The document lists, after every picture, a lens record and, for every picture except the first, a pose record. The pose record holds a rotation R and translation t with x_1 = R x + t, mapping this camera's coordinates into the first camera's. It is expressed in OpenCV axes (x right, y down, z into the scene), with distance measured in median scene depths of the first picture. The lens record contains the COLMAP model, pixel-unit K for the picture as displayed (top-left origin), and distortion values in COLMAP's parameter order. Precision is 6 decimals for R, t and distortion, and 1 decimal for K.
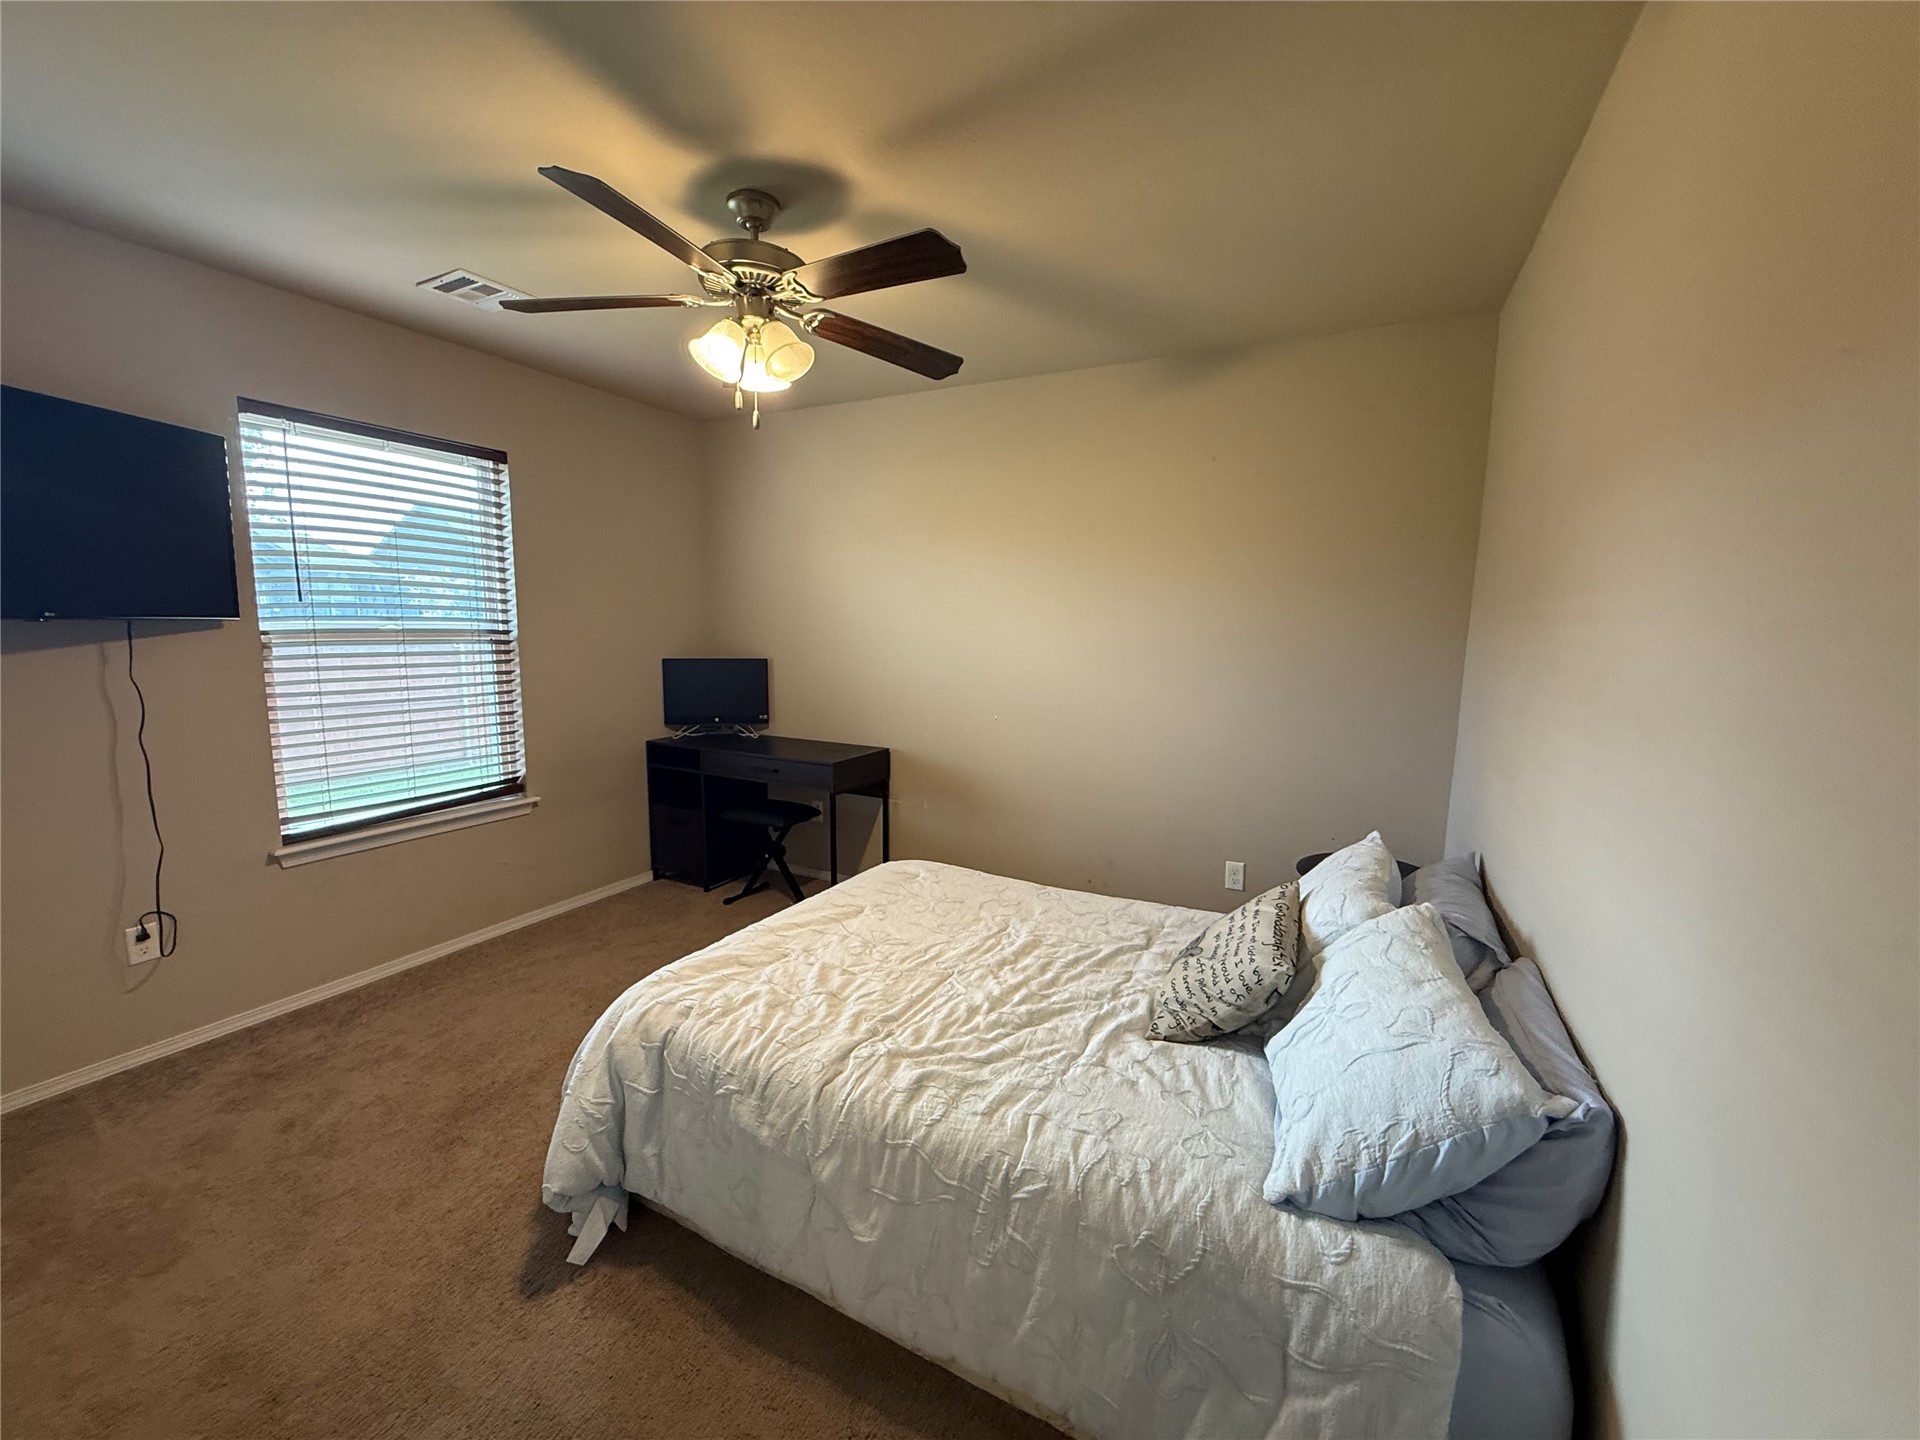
lens RADIAL K [[763.6, 0, 975.2], [0, 763.6, 715.8], [0, 0, 1]] dist [0.000042, 0.000416]
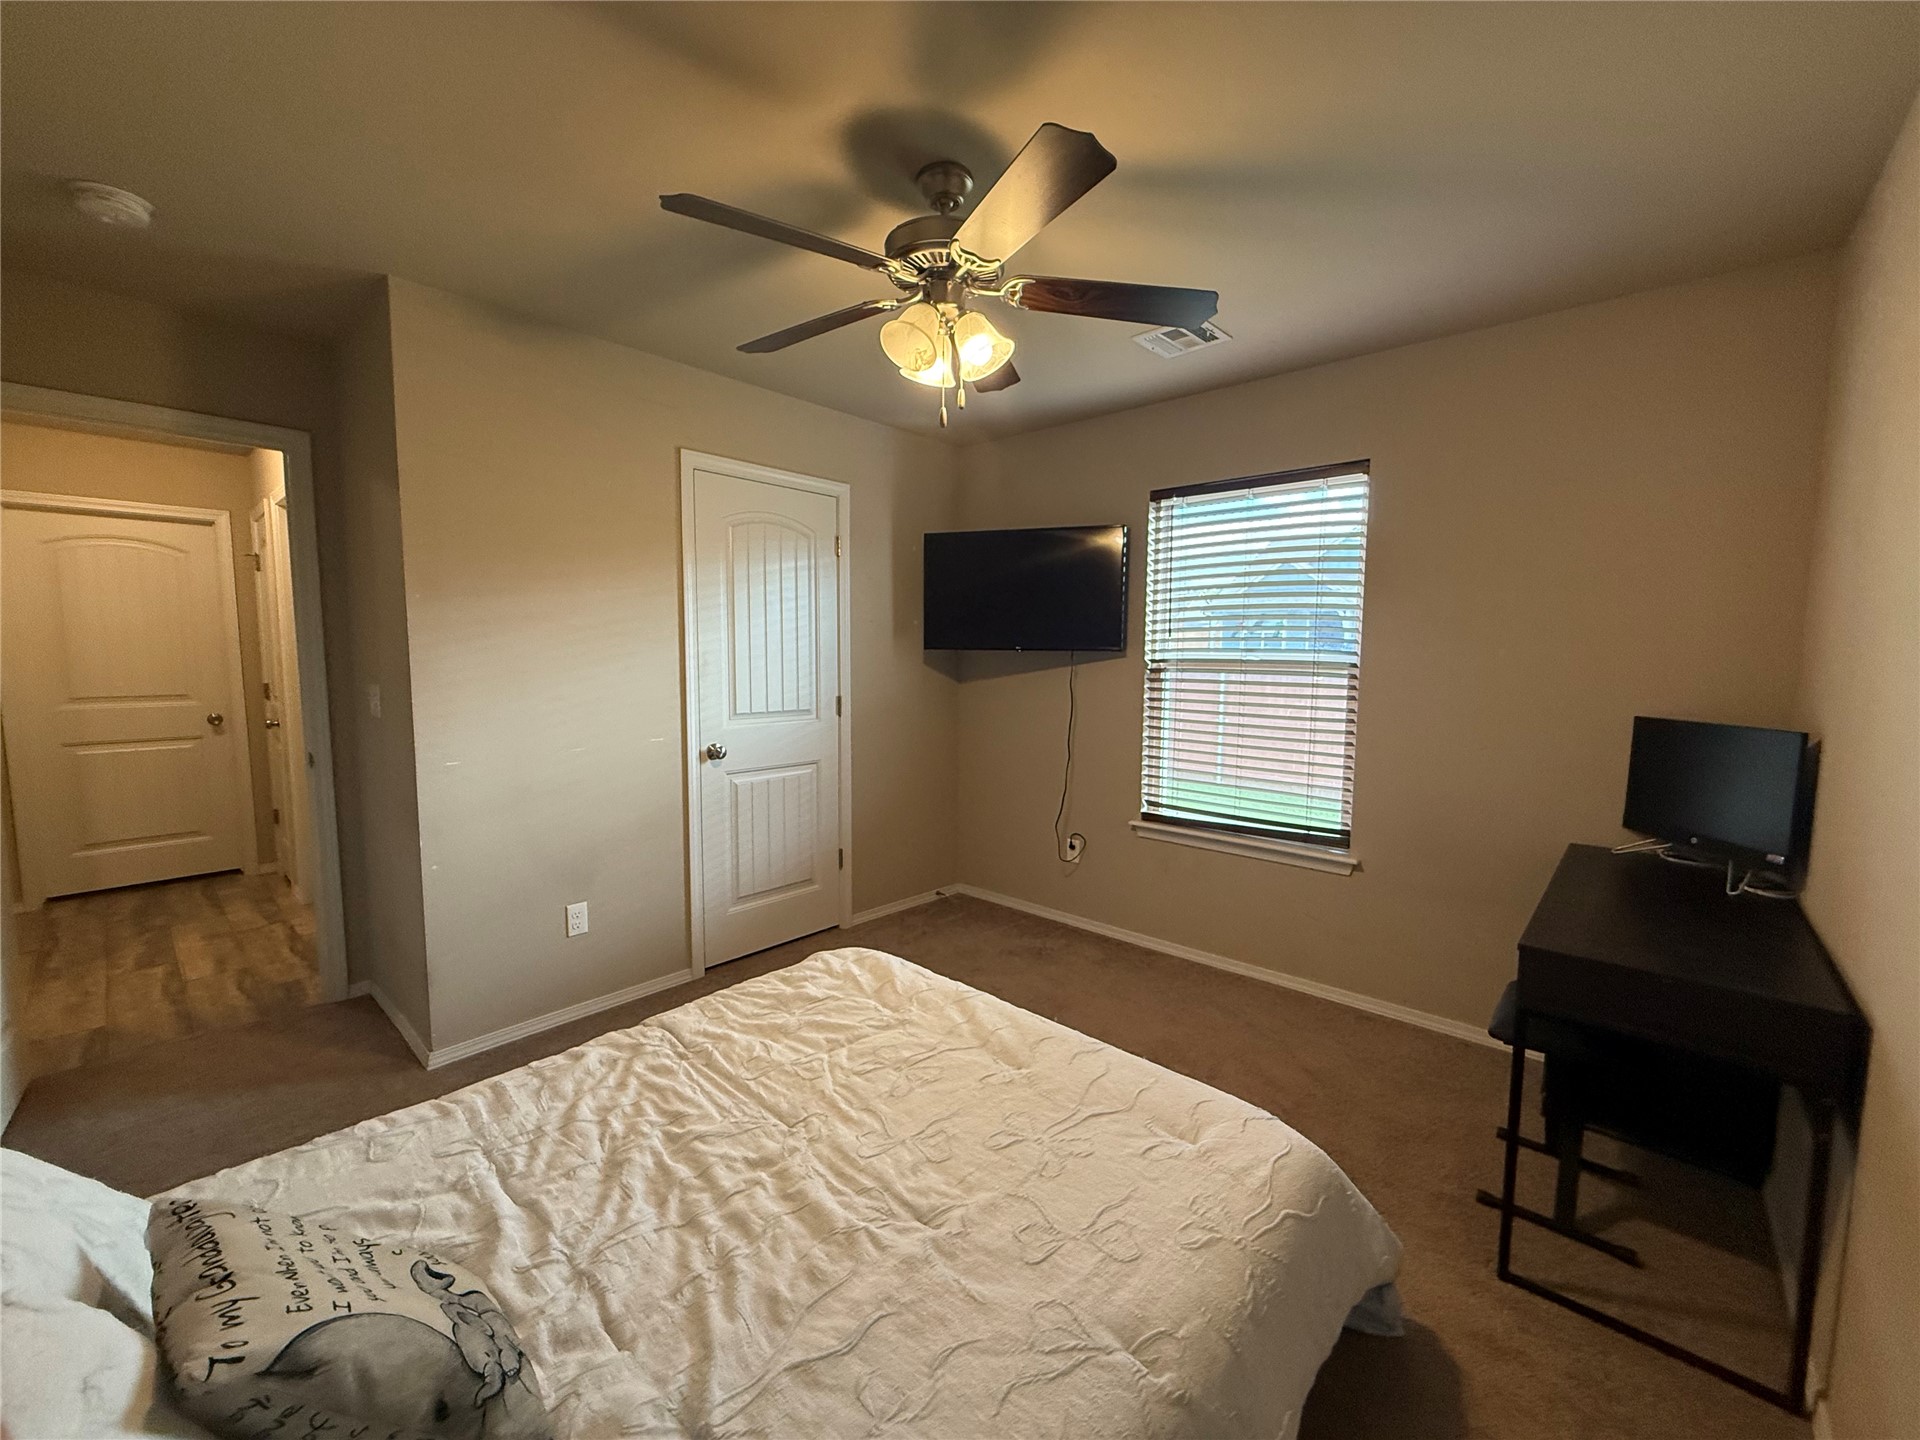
lens RADIAL K [[763.6, 0, 944.0], [0, 763.6, 731.5], [0, 0, 1]] dist [0.000042, 0.000416]
pose [[-0.279516, 0.083245, -0.956525, 0.545305], [-0.126960, 0.984282, 0.122761, -0.122616], [0.951710, 0.155754, -0.264554, 1.187323]]
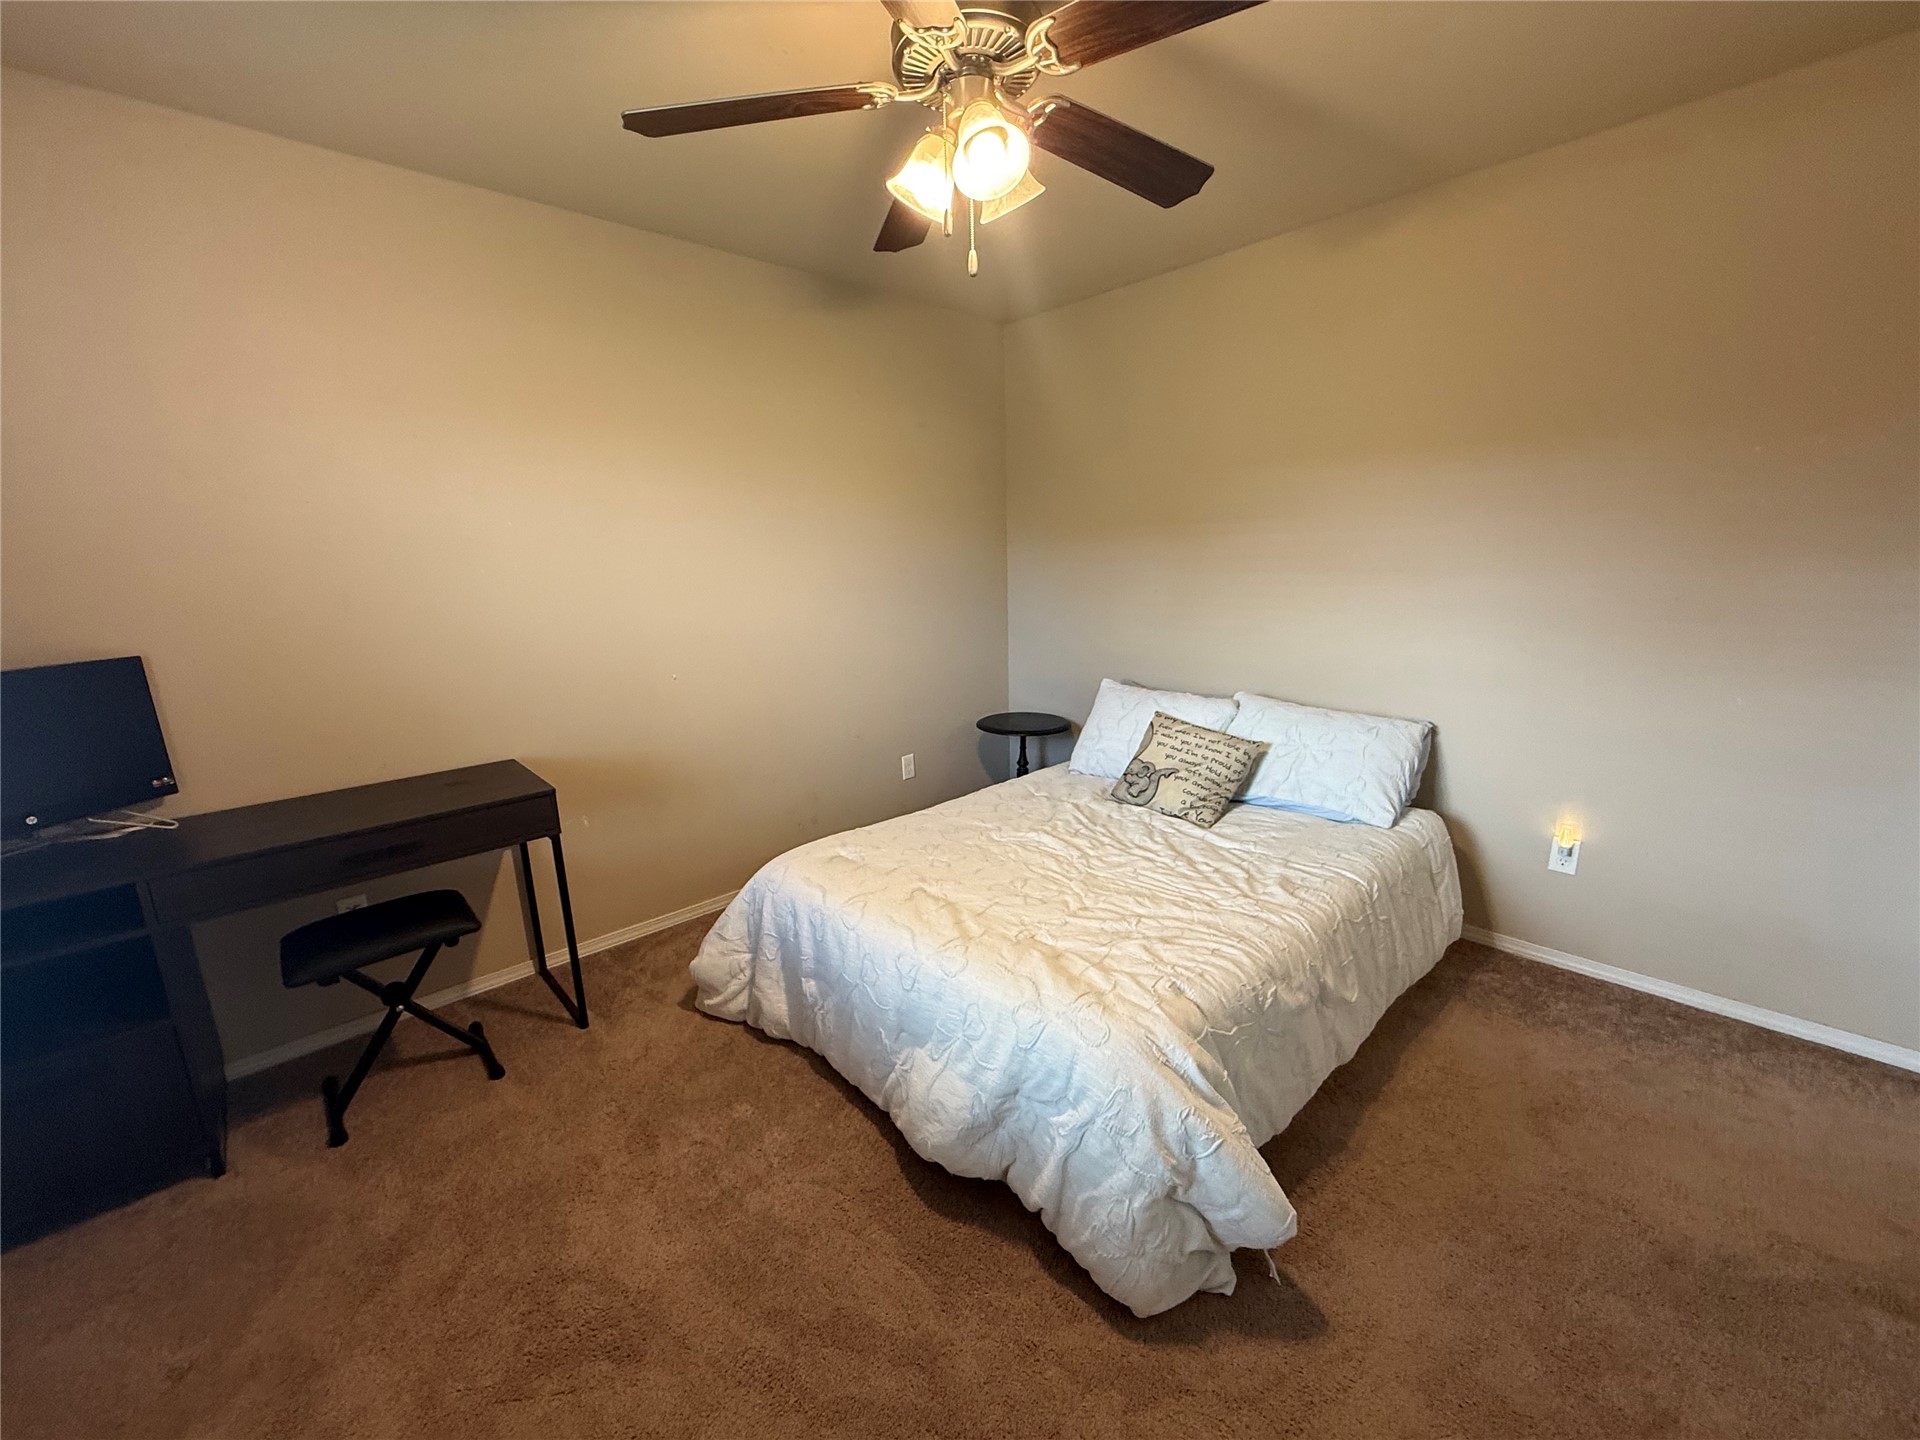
lens RADIAL K [[763.6, 0, 965.1], [0, 763.6, 717.2], [0, 0, 1]] dist [0.000042, 0.000416]
pose [[0.346534, -0.230353, 0.909314, -0.959330], [0.145535, 0.970844, 0.190478, -0.099028], [-0.926679, 0.066330, 0.369954, 0.704072]]
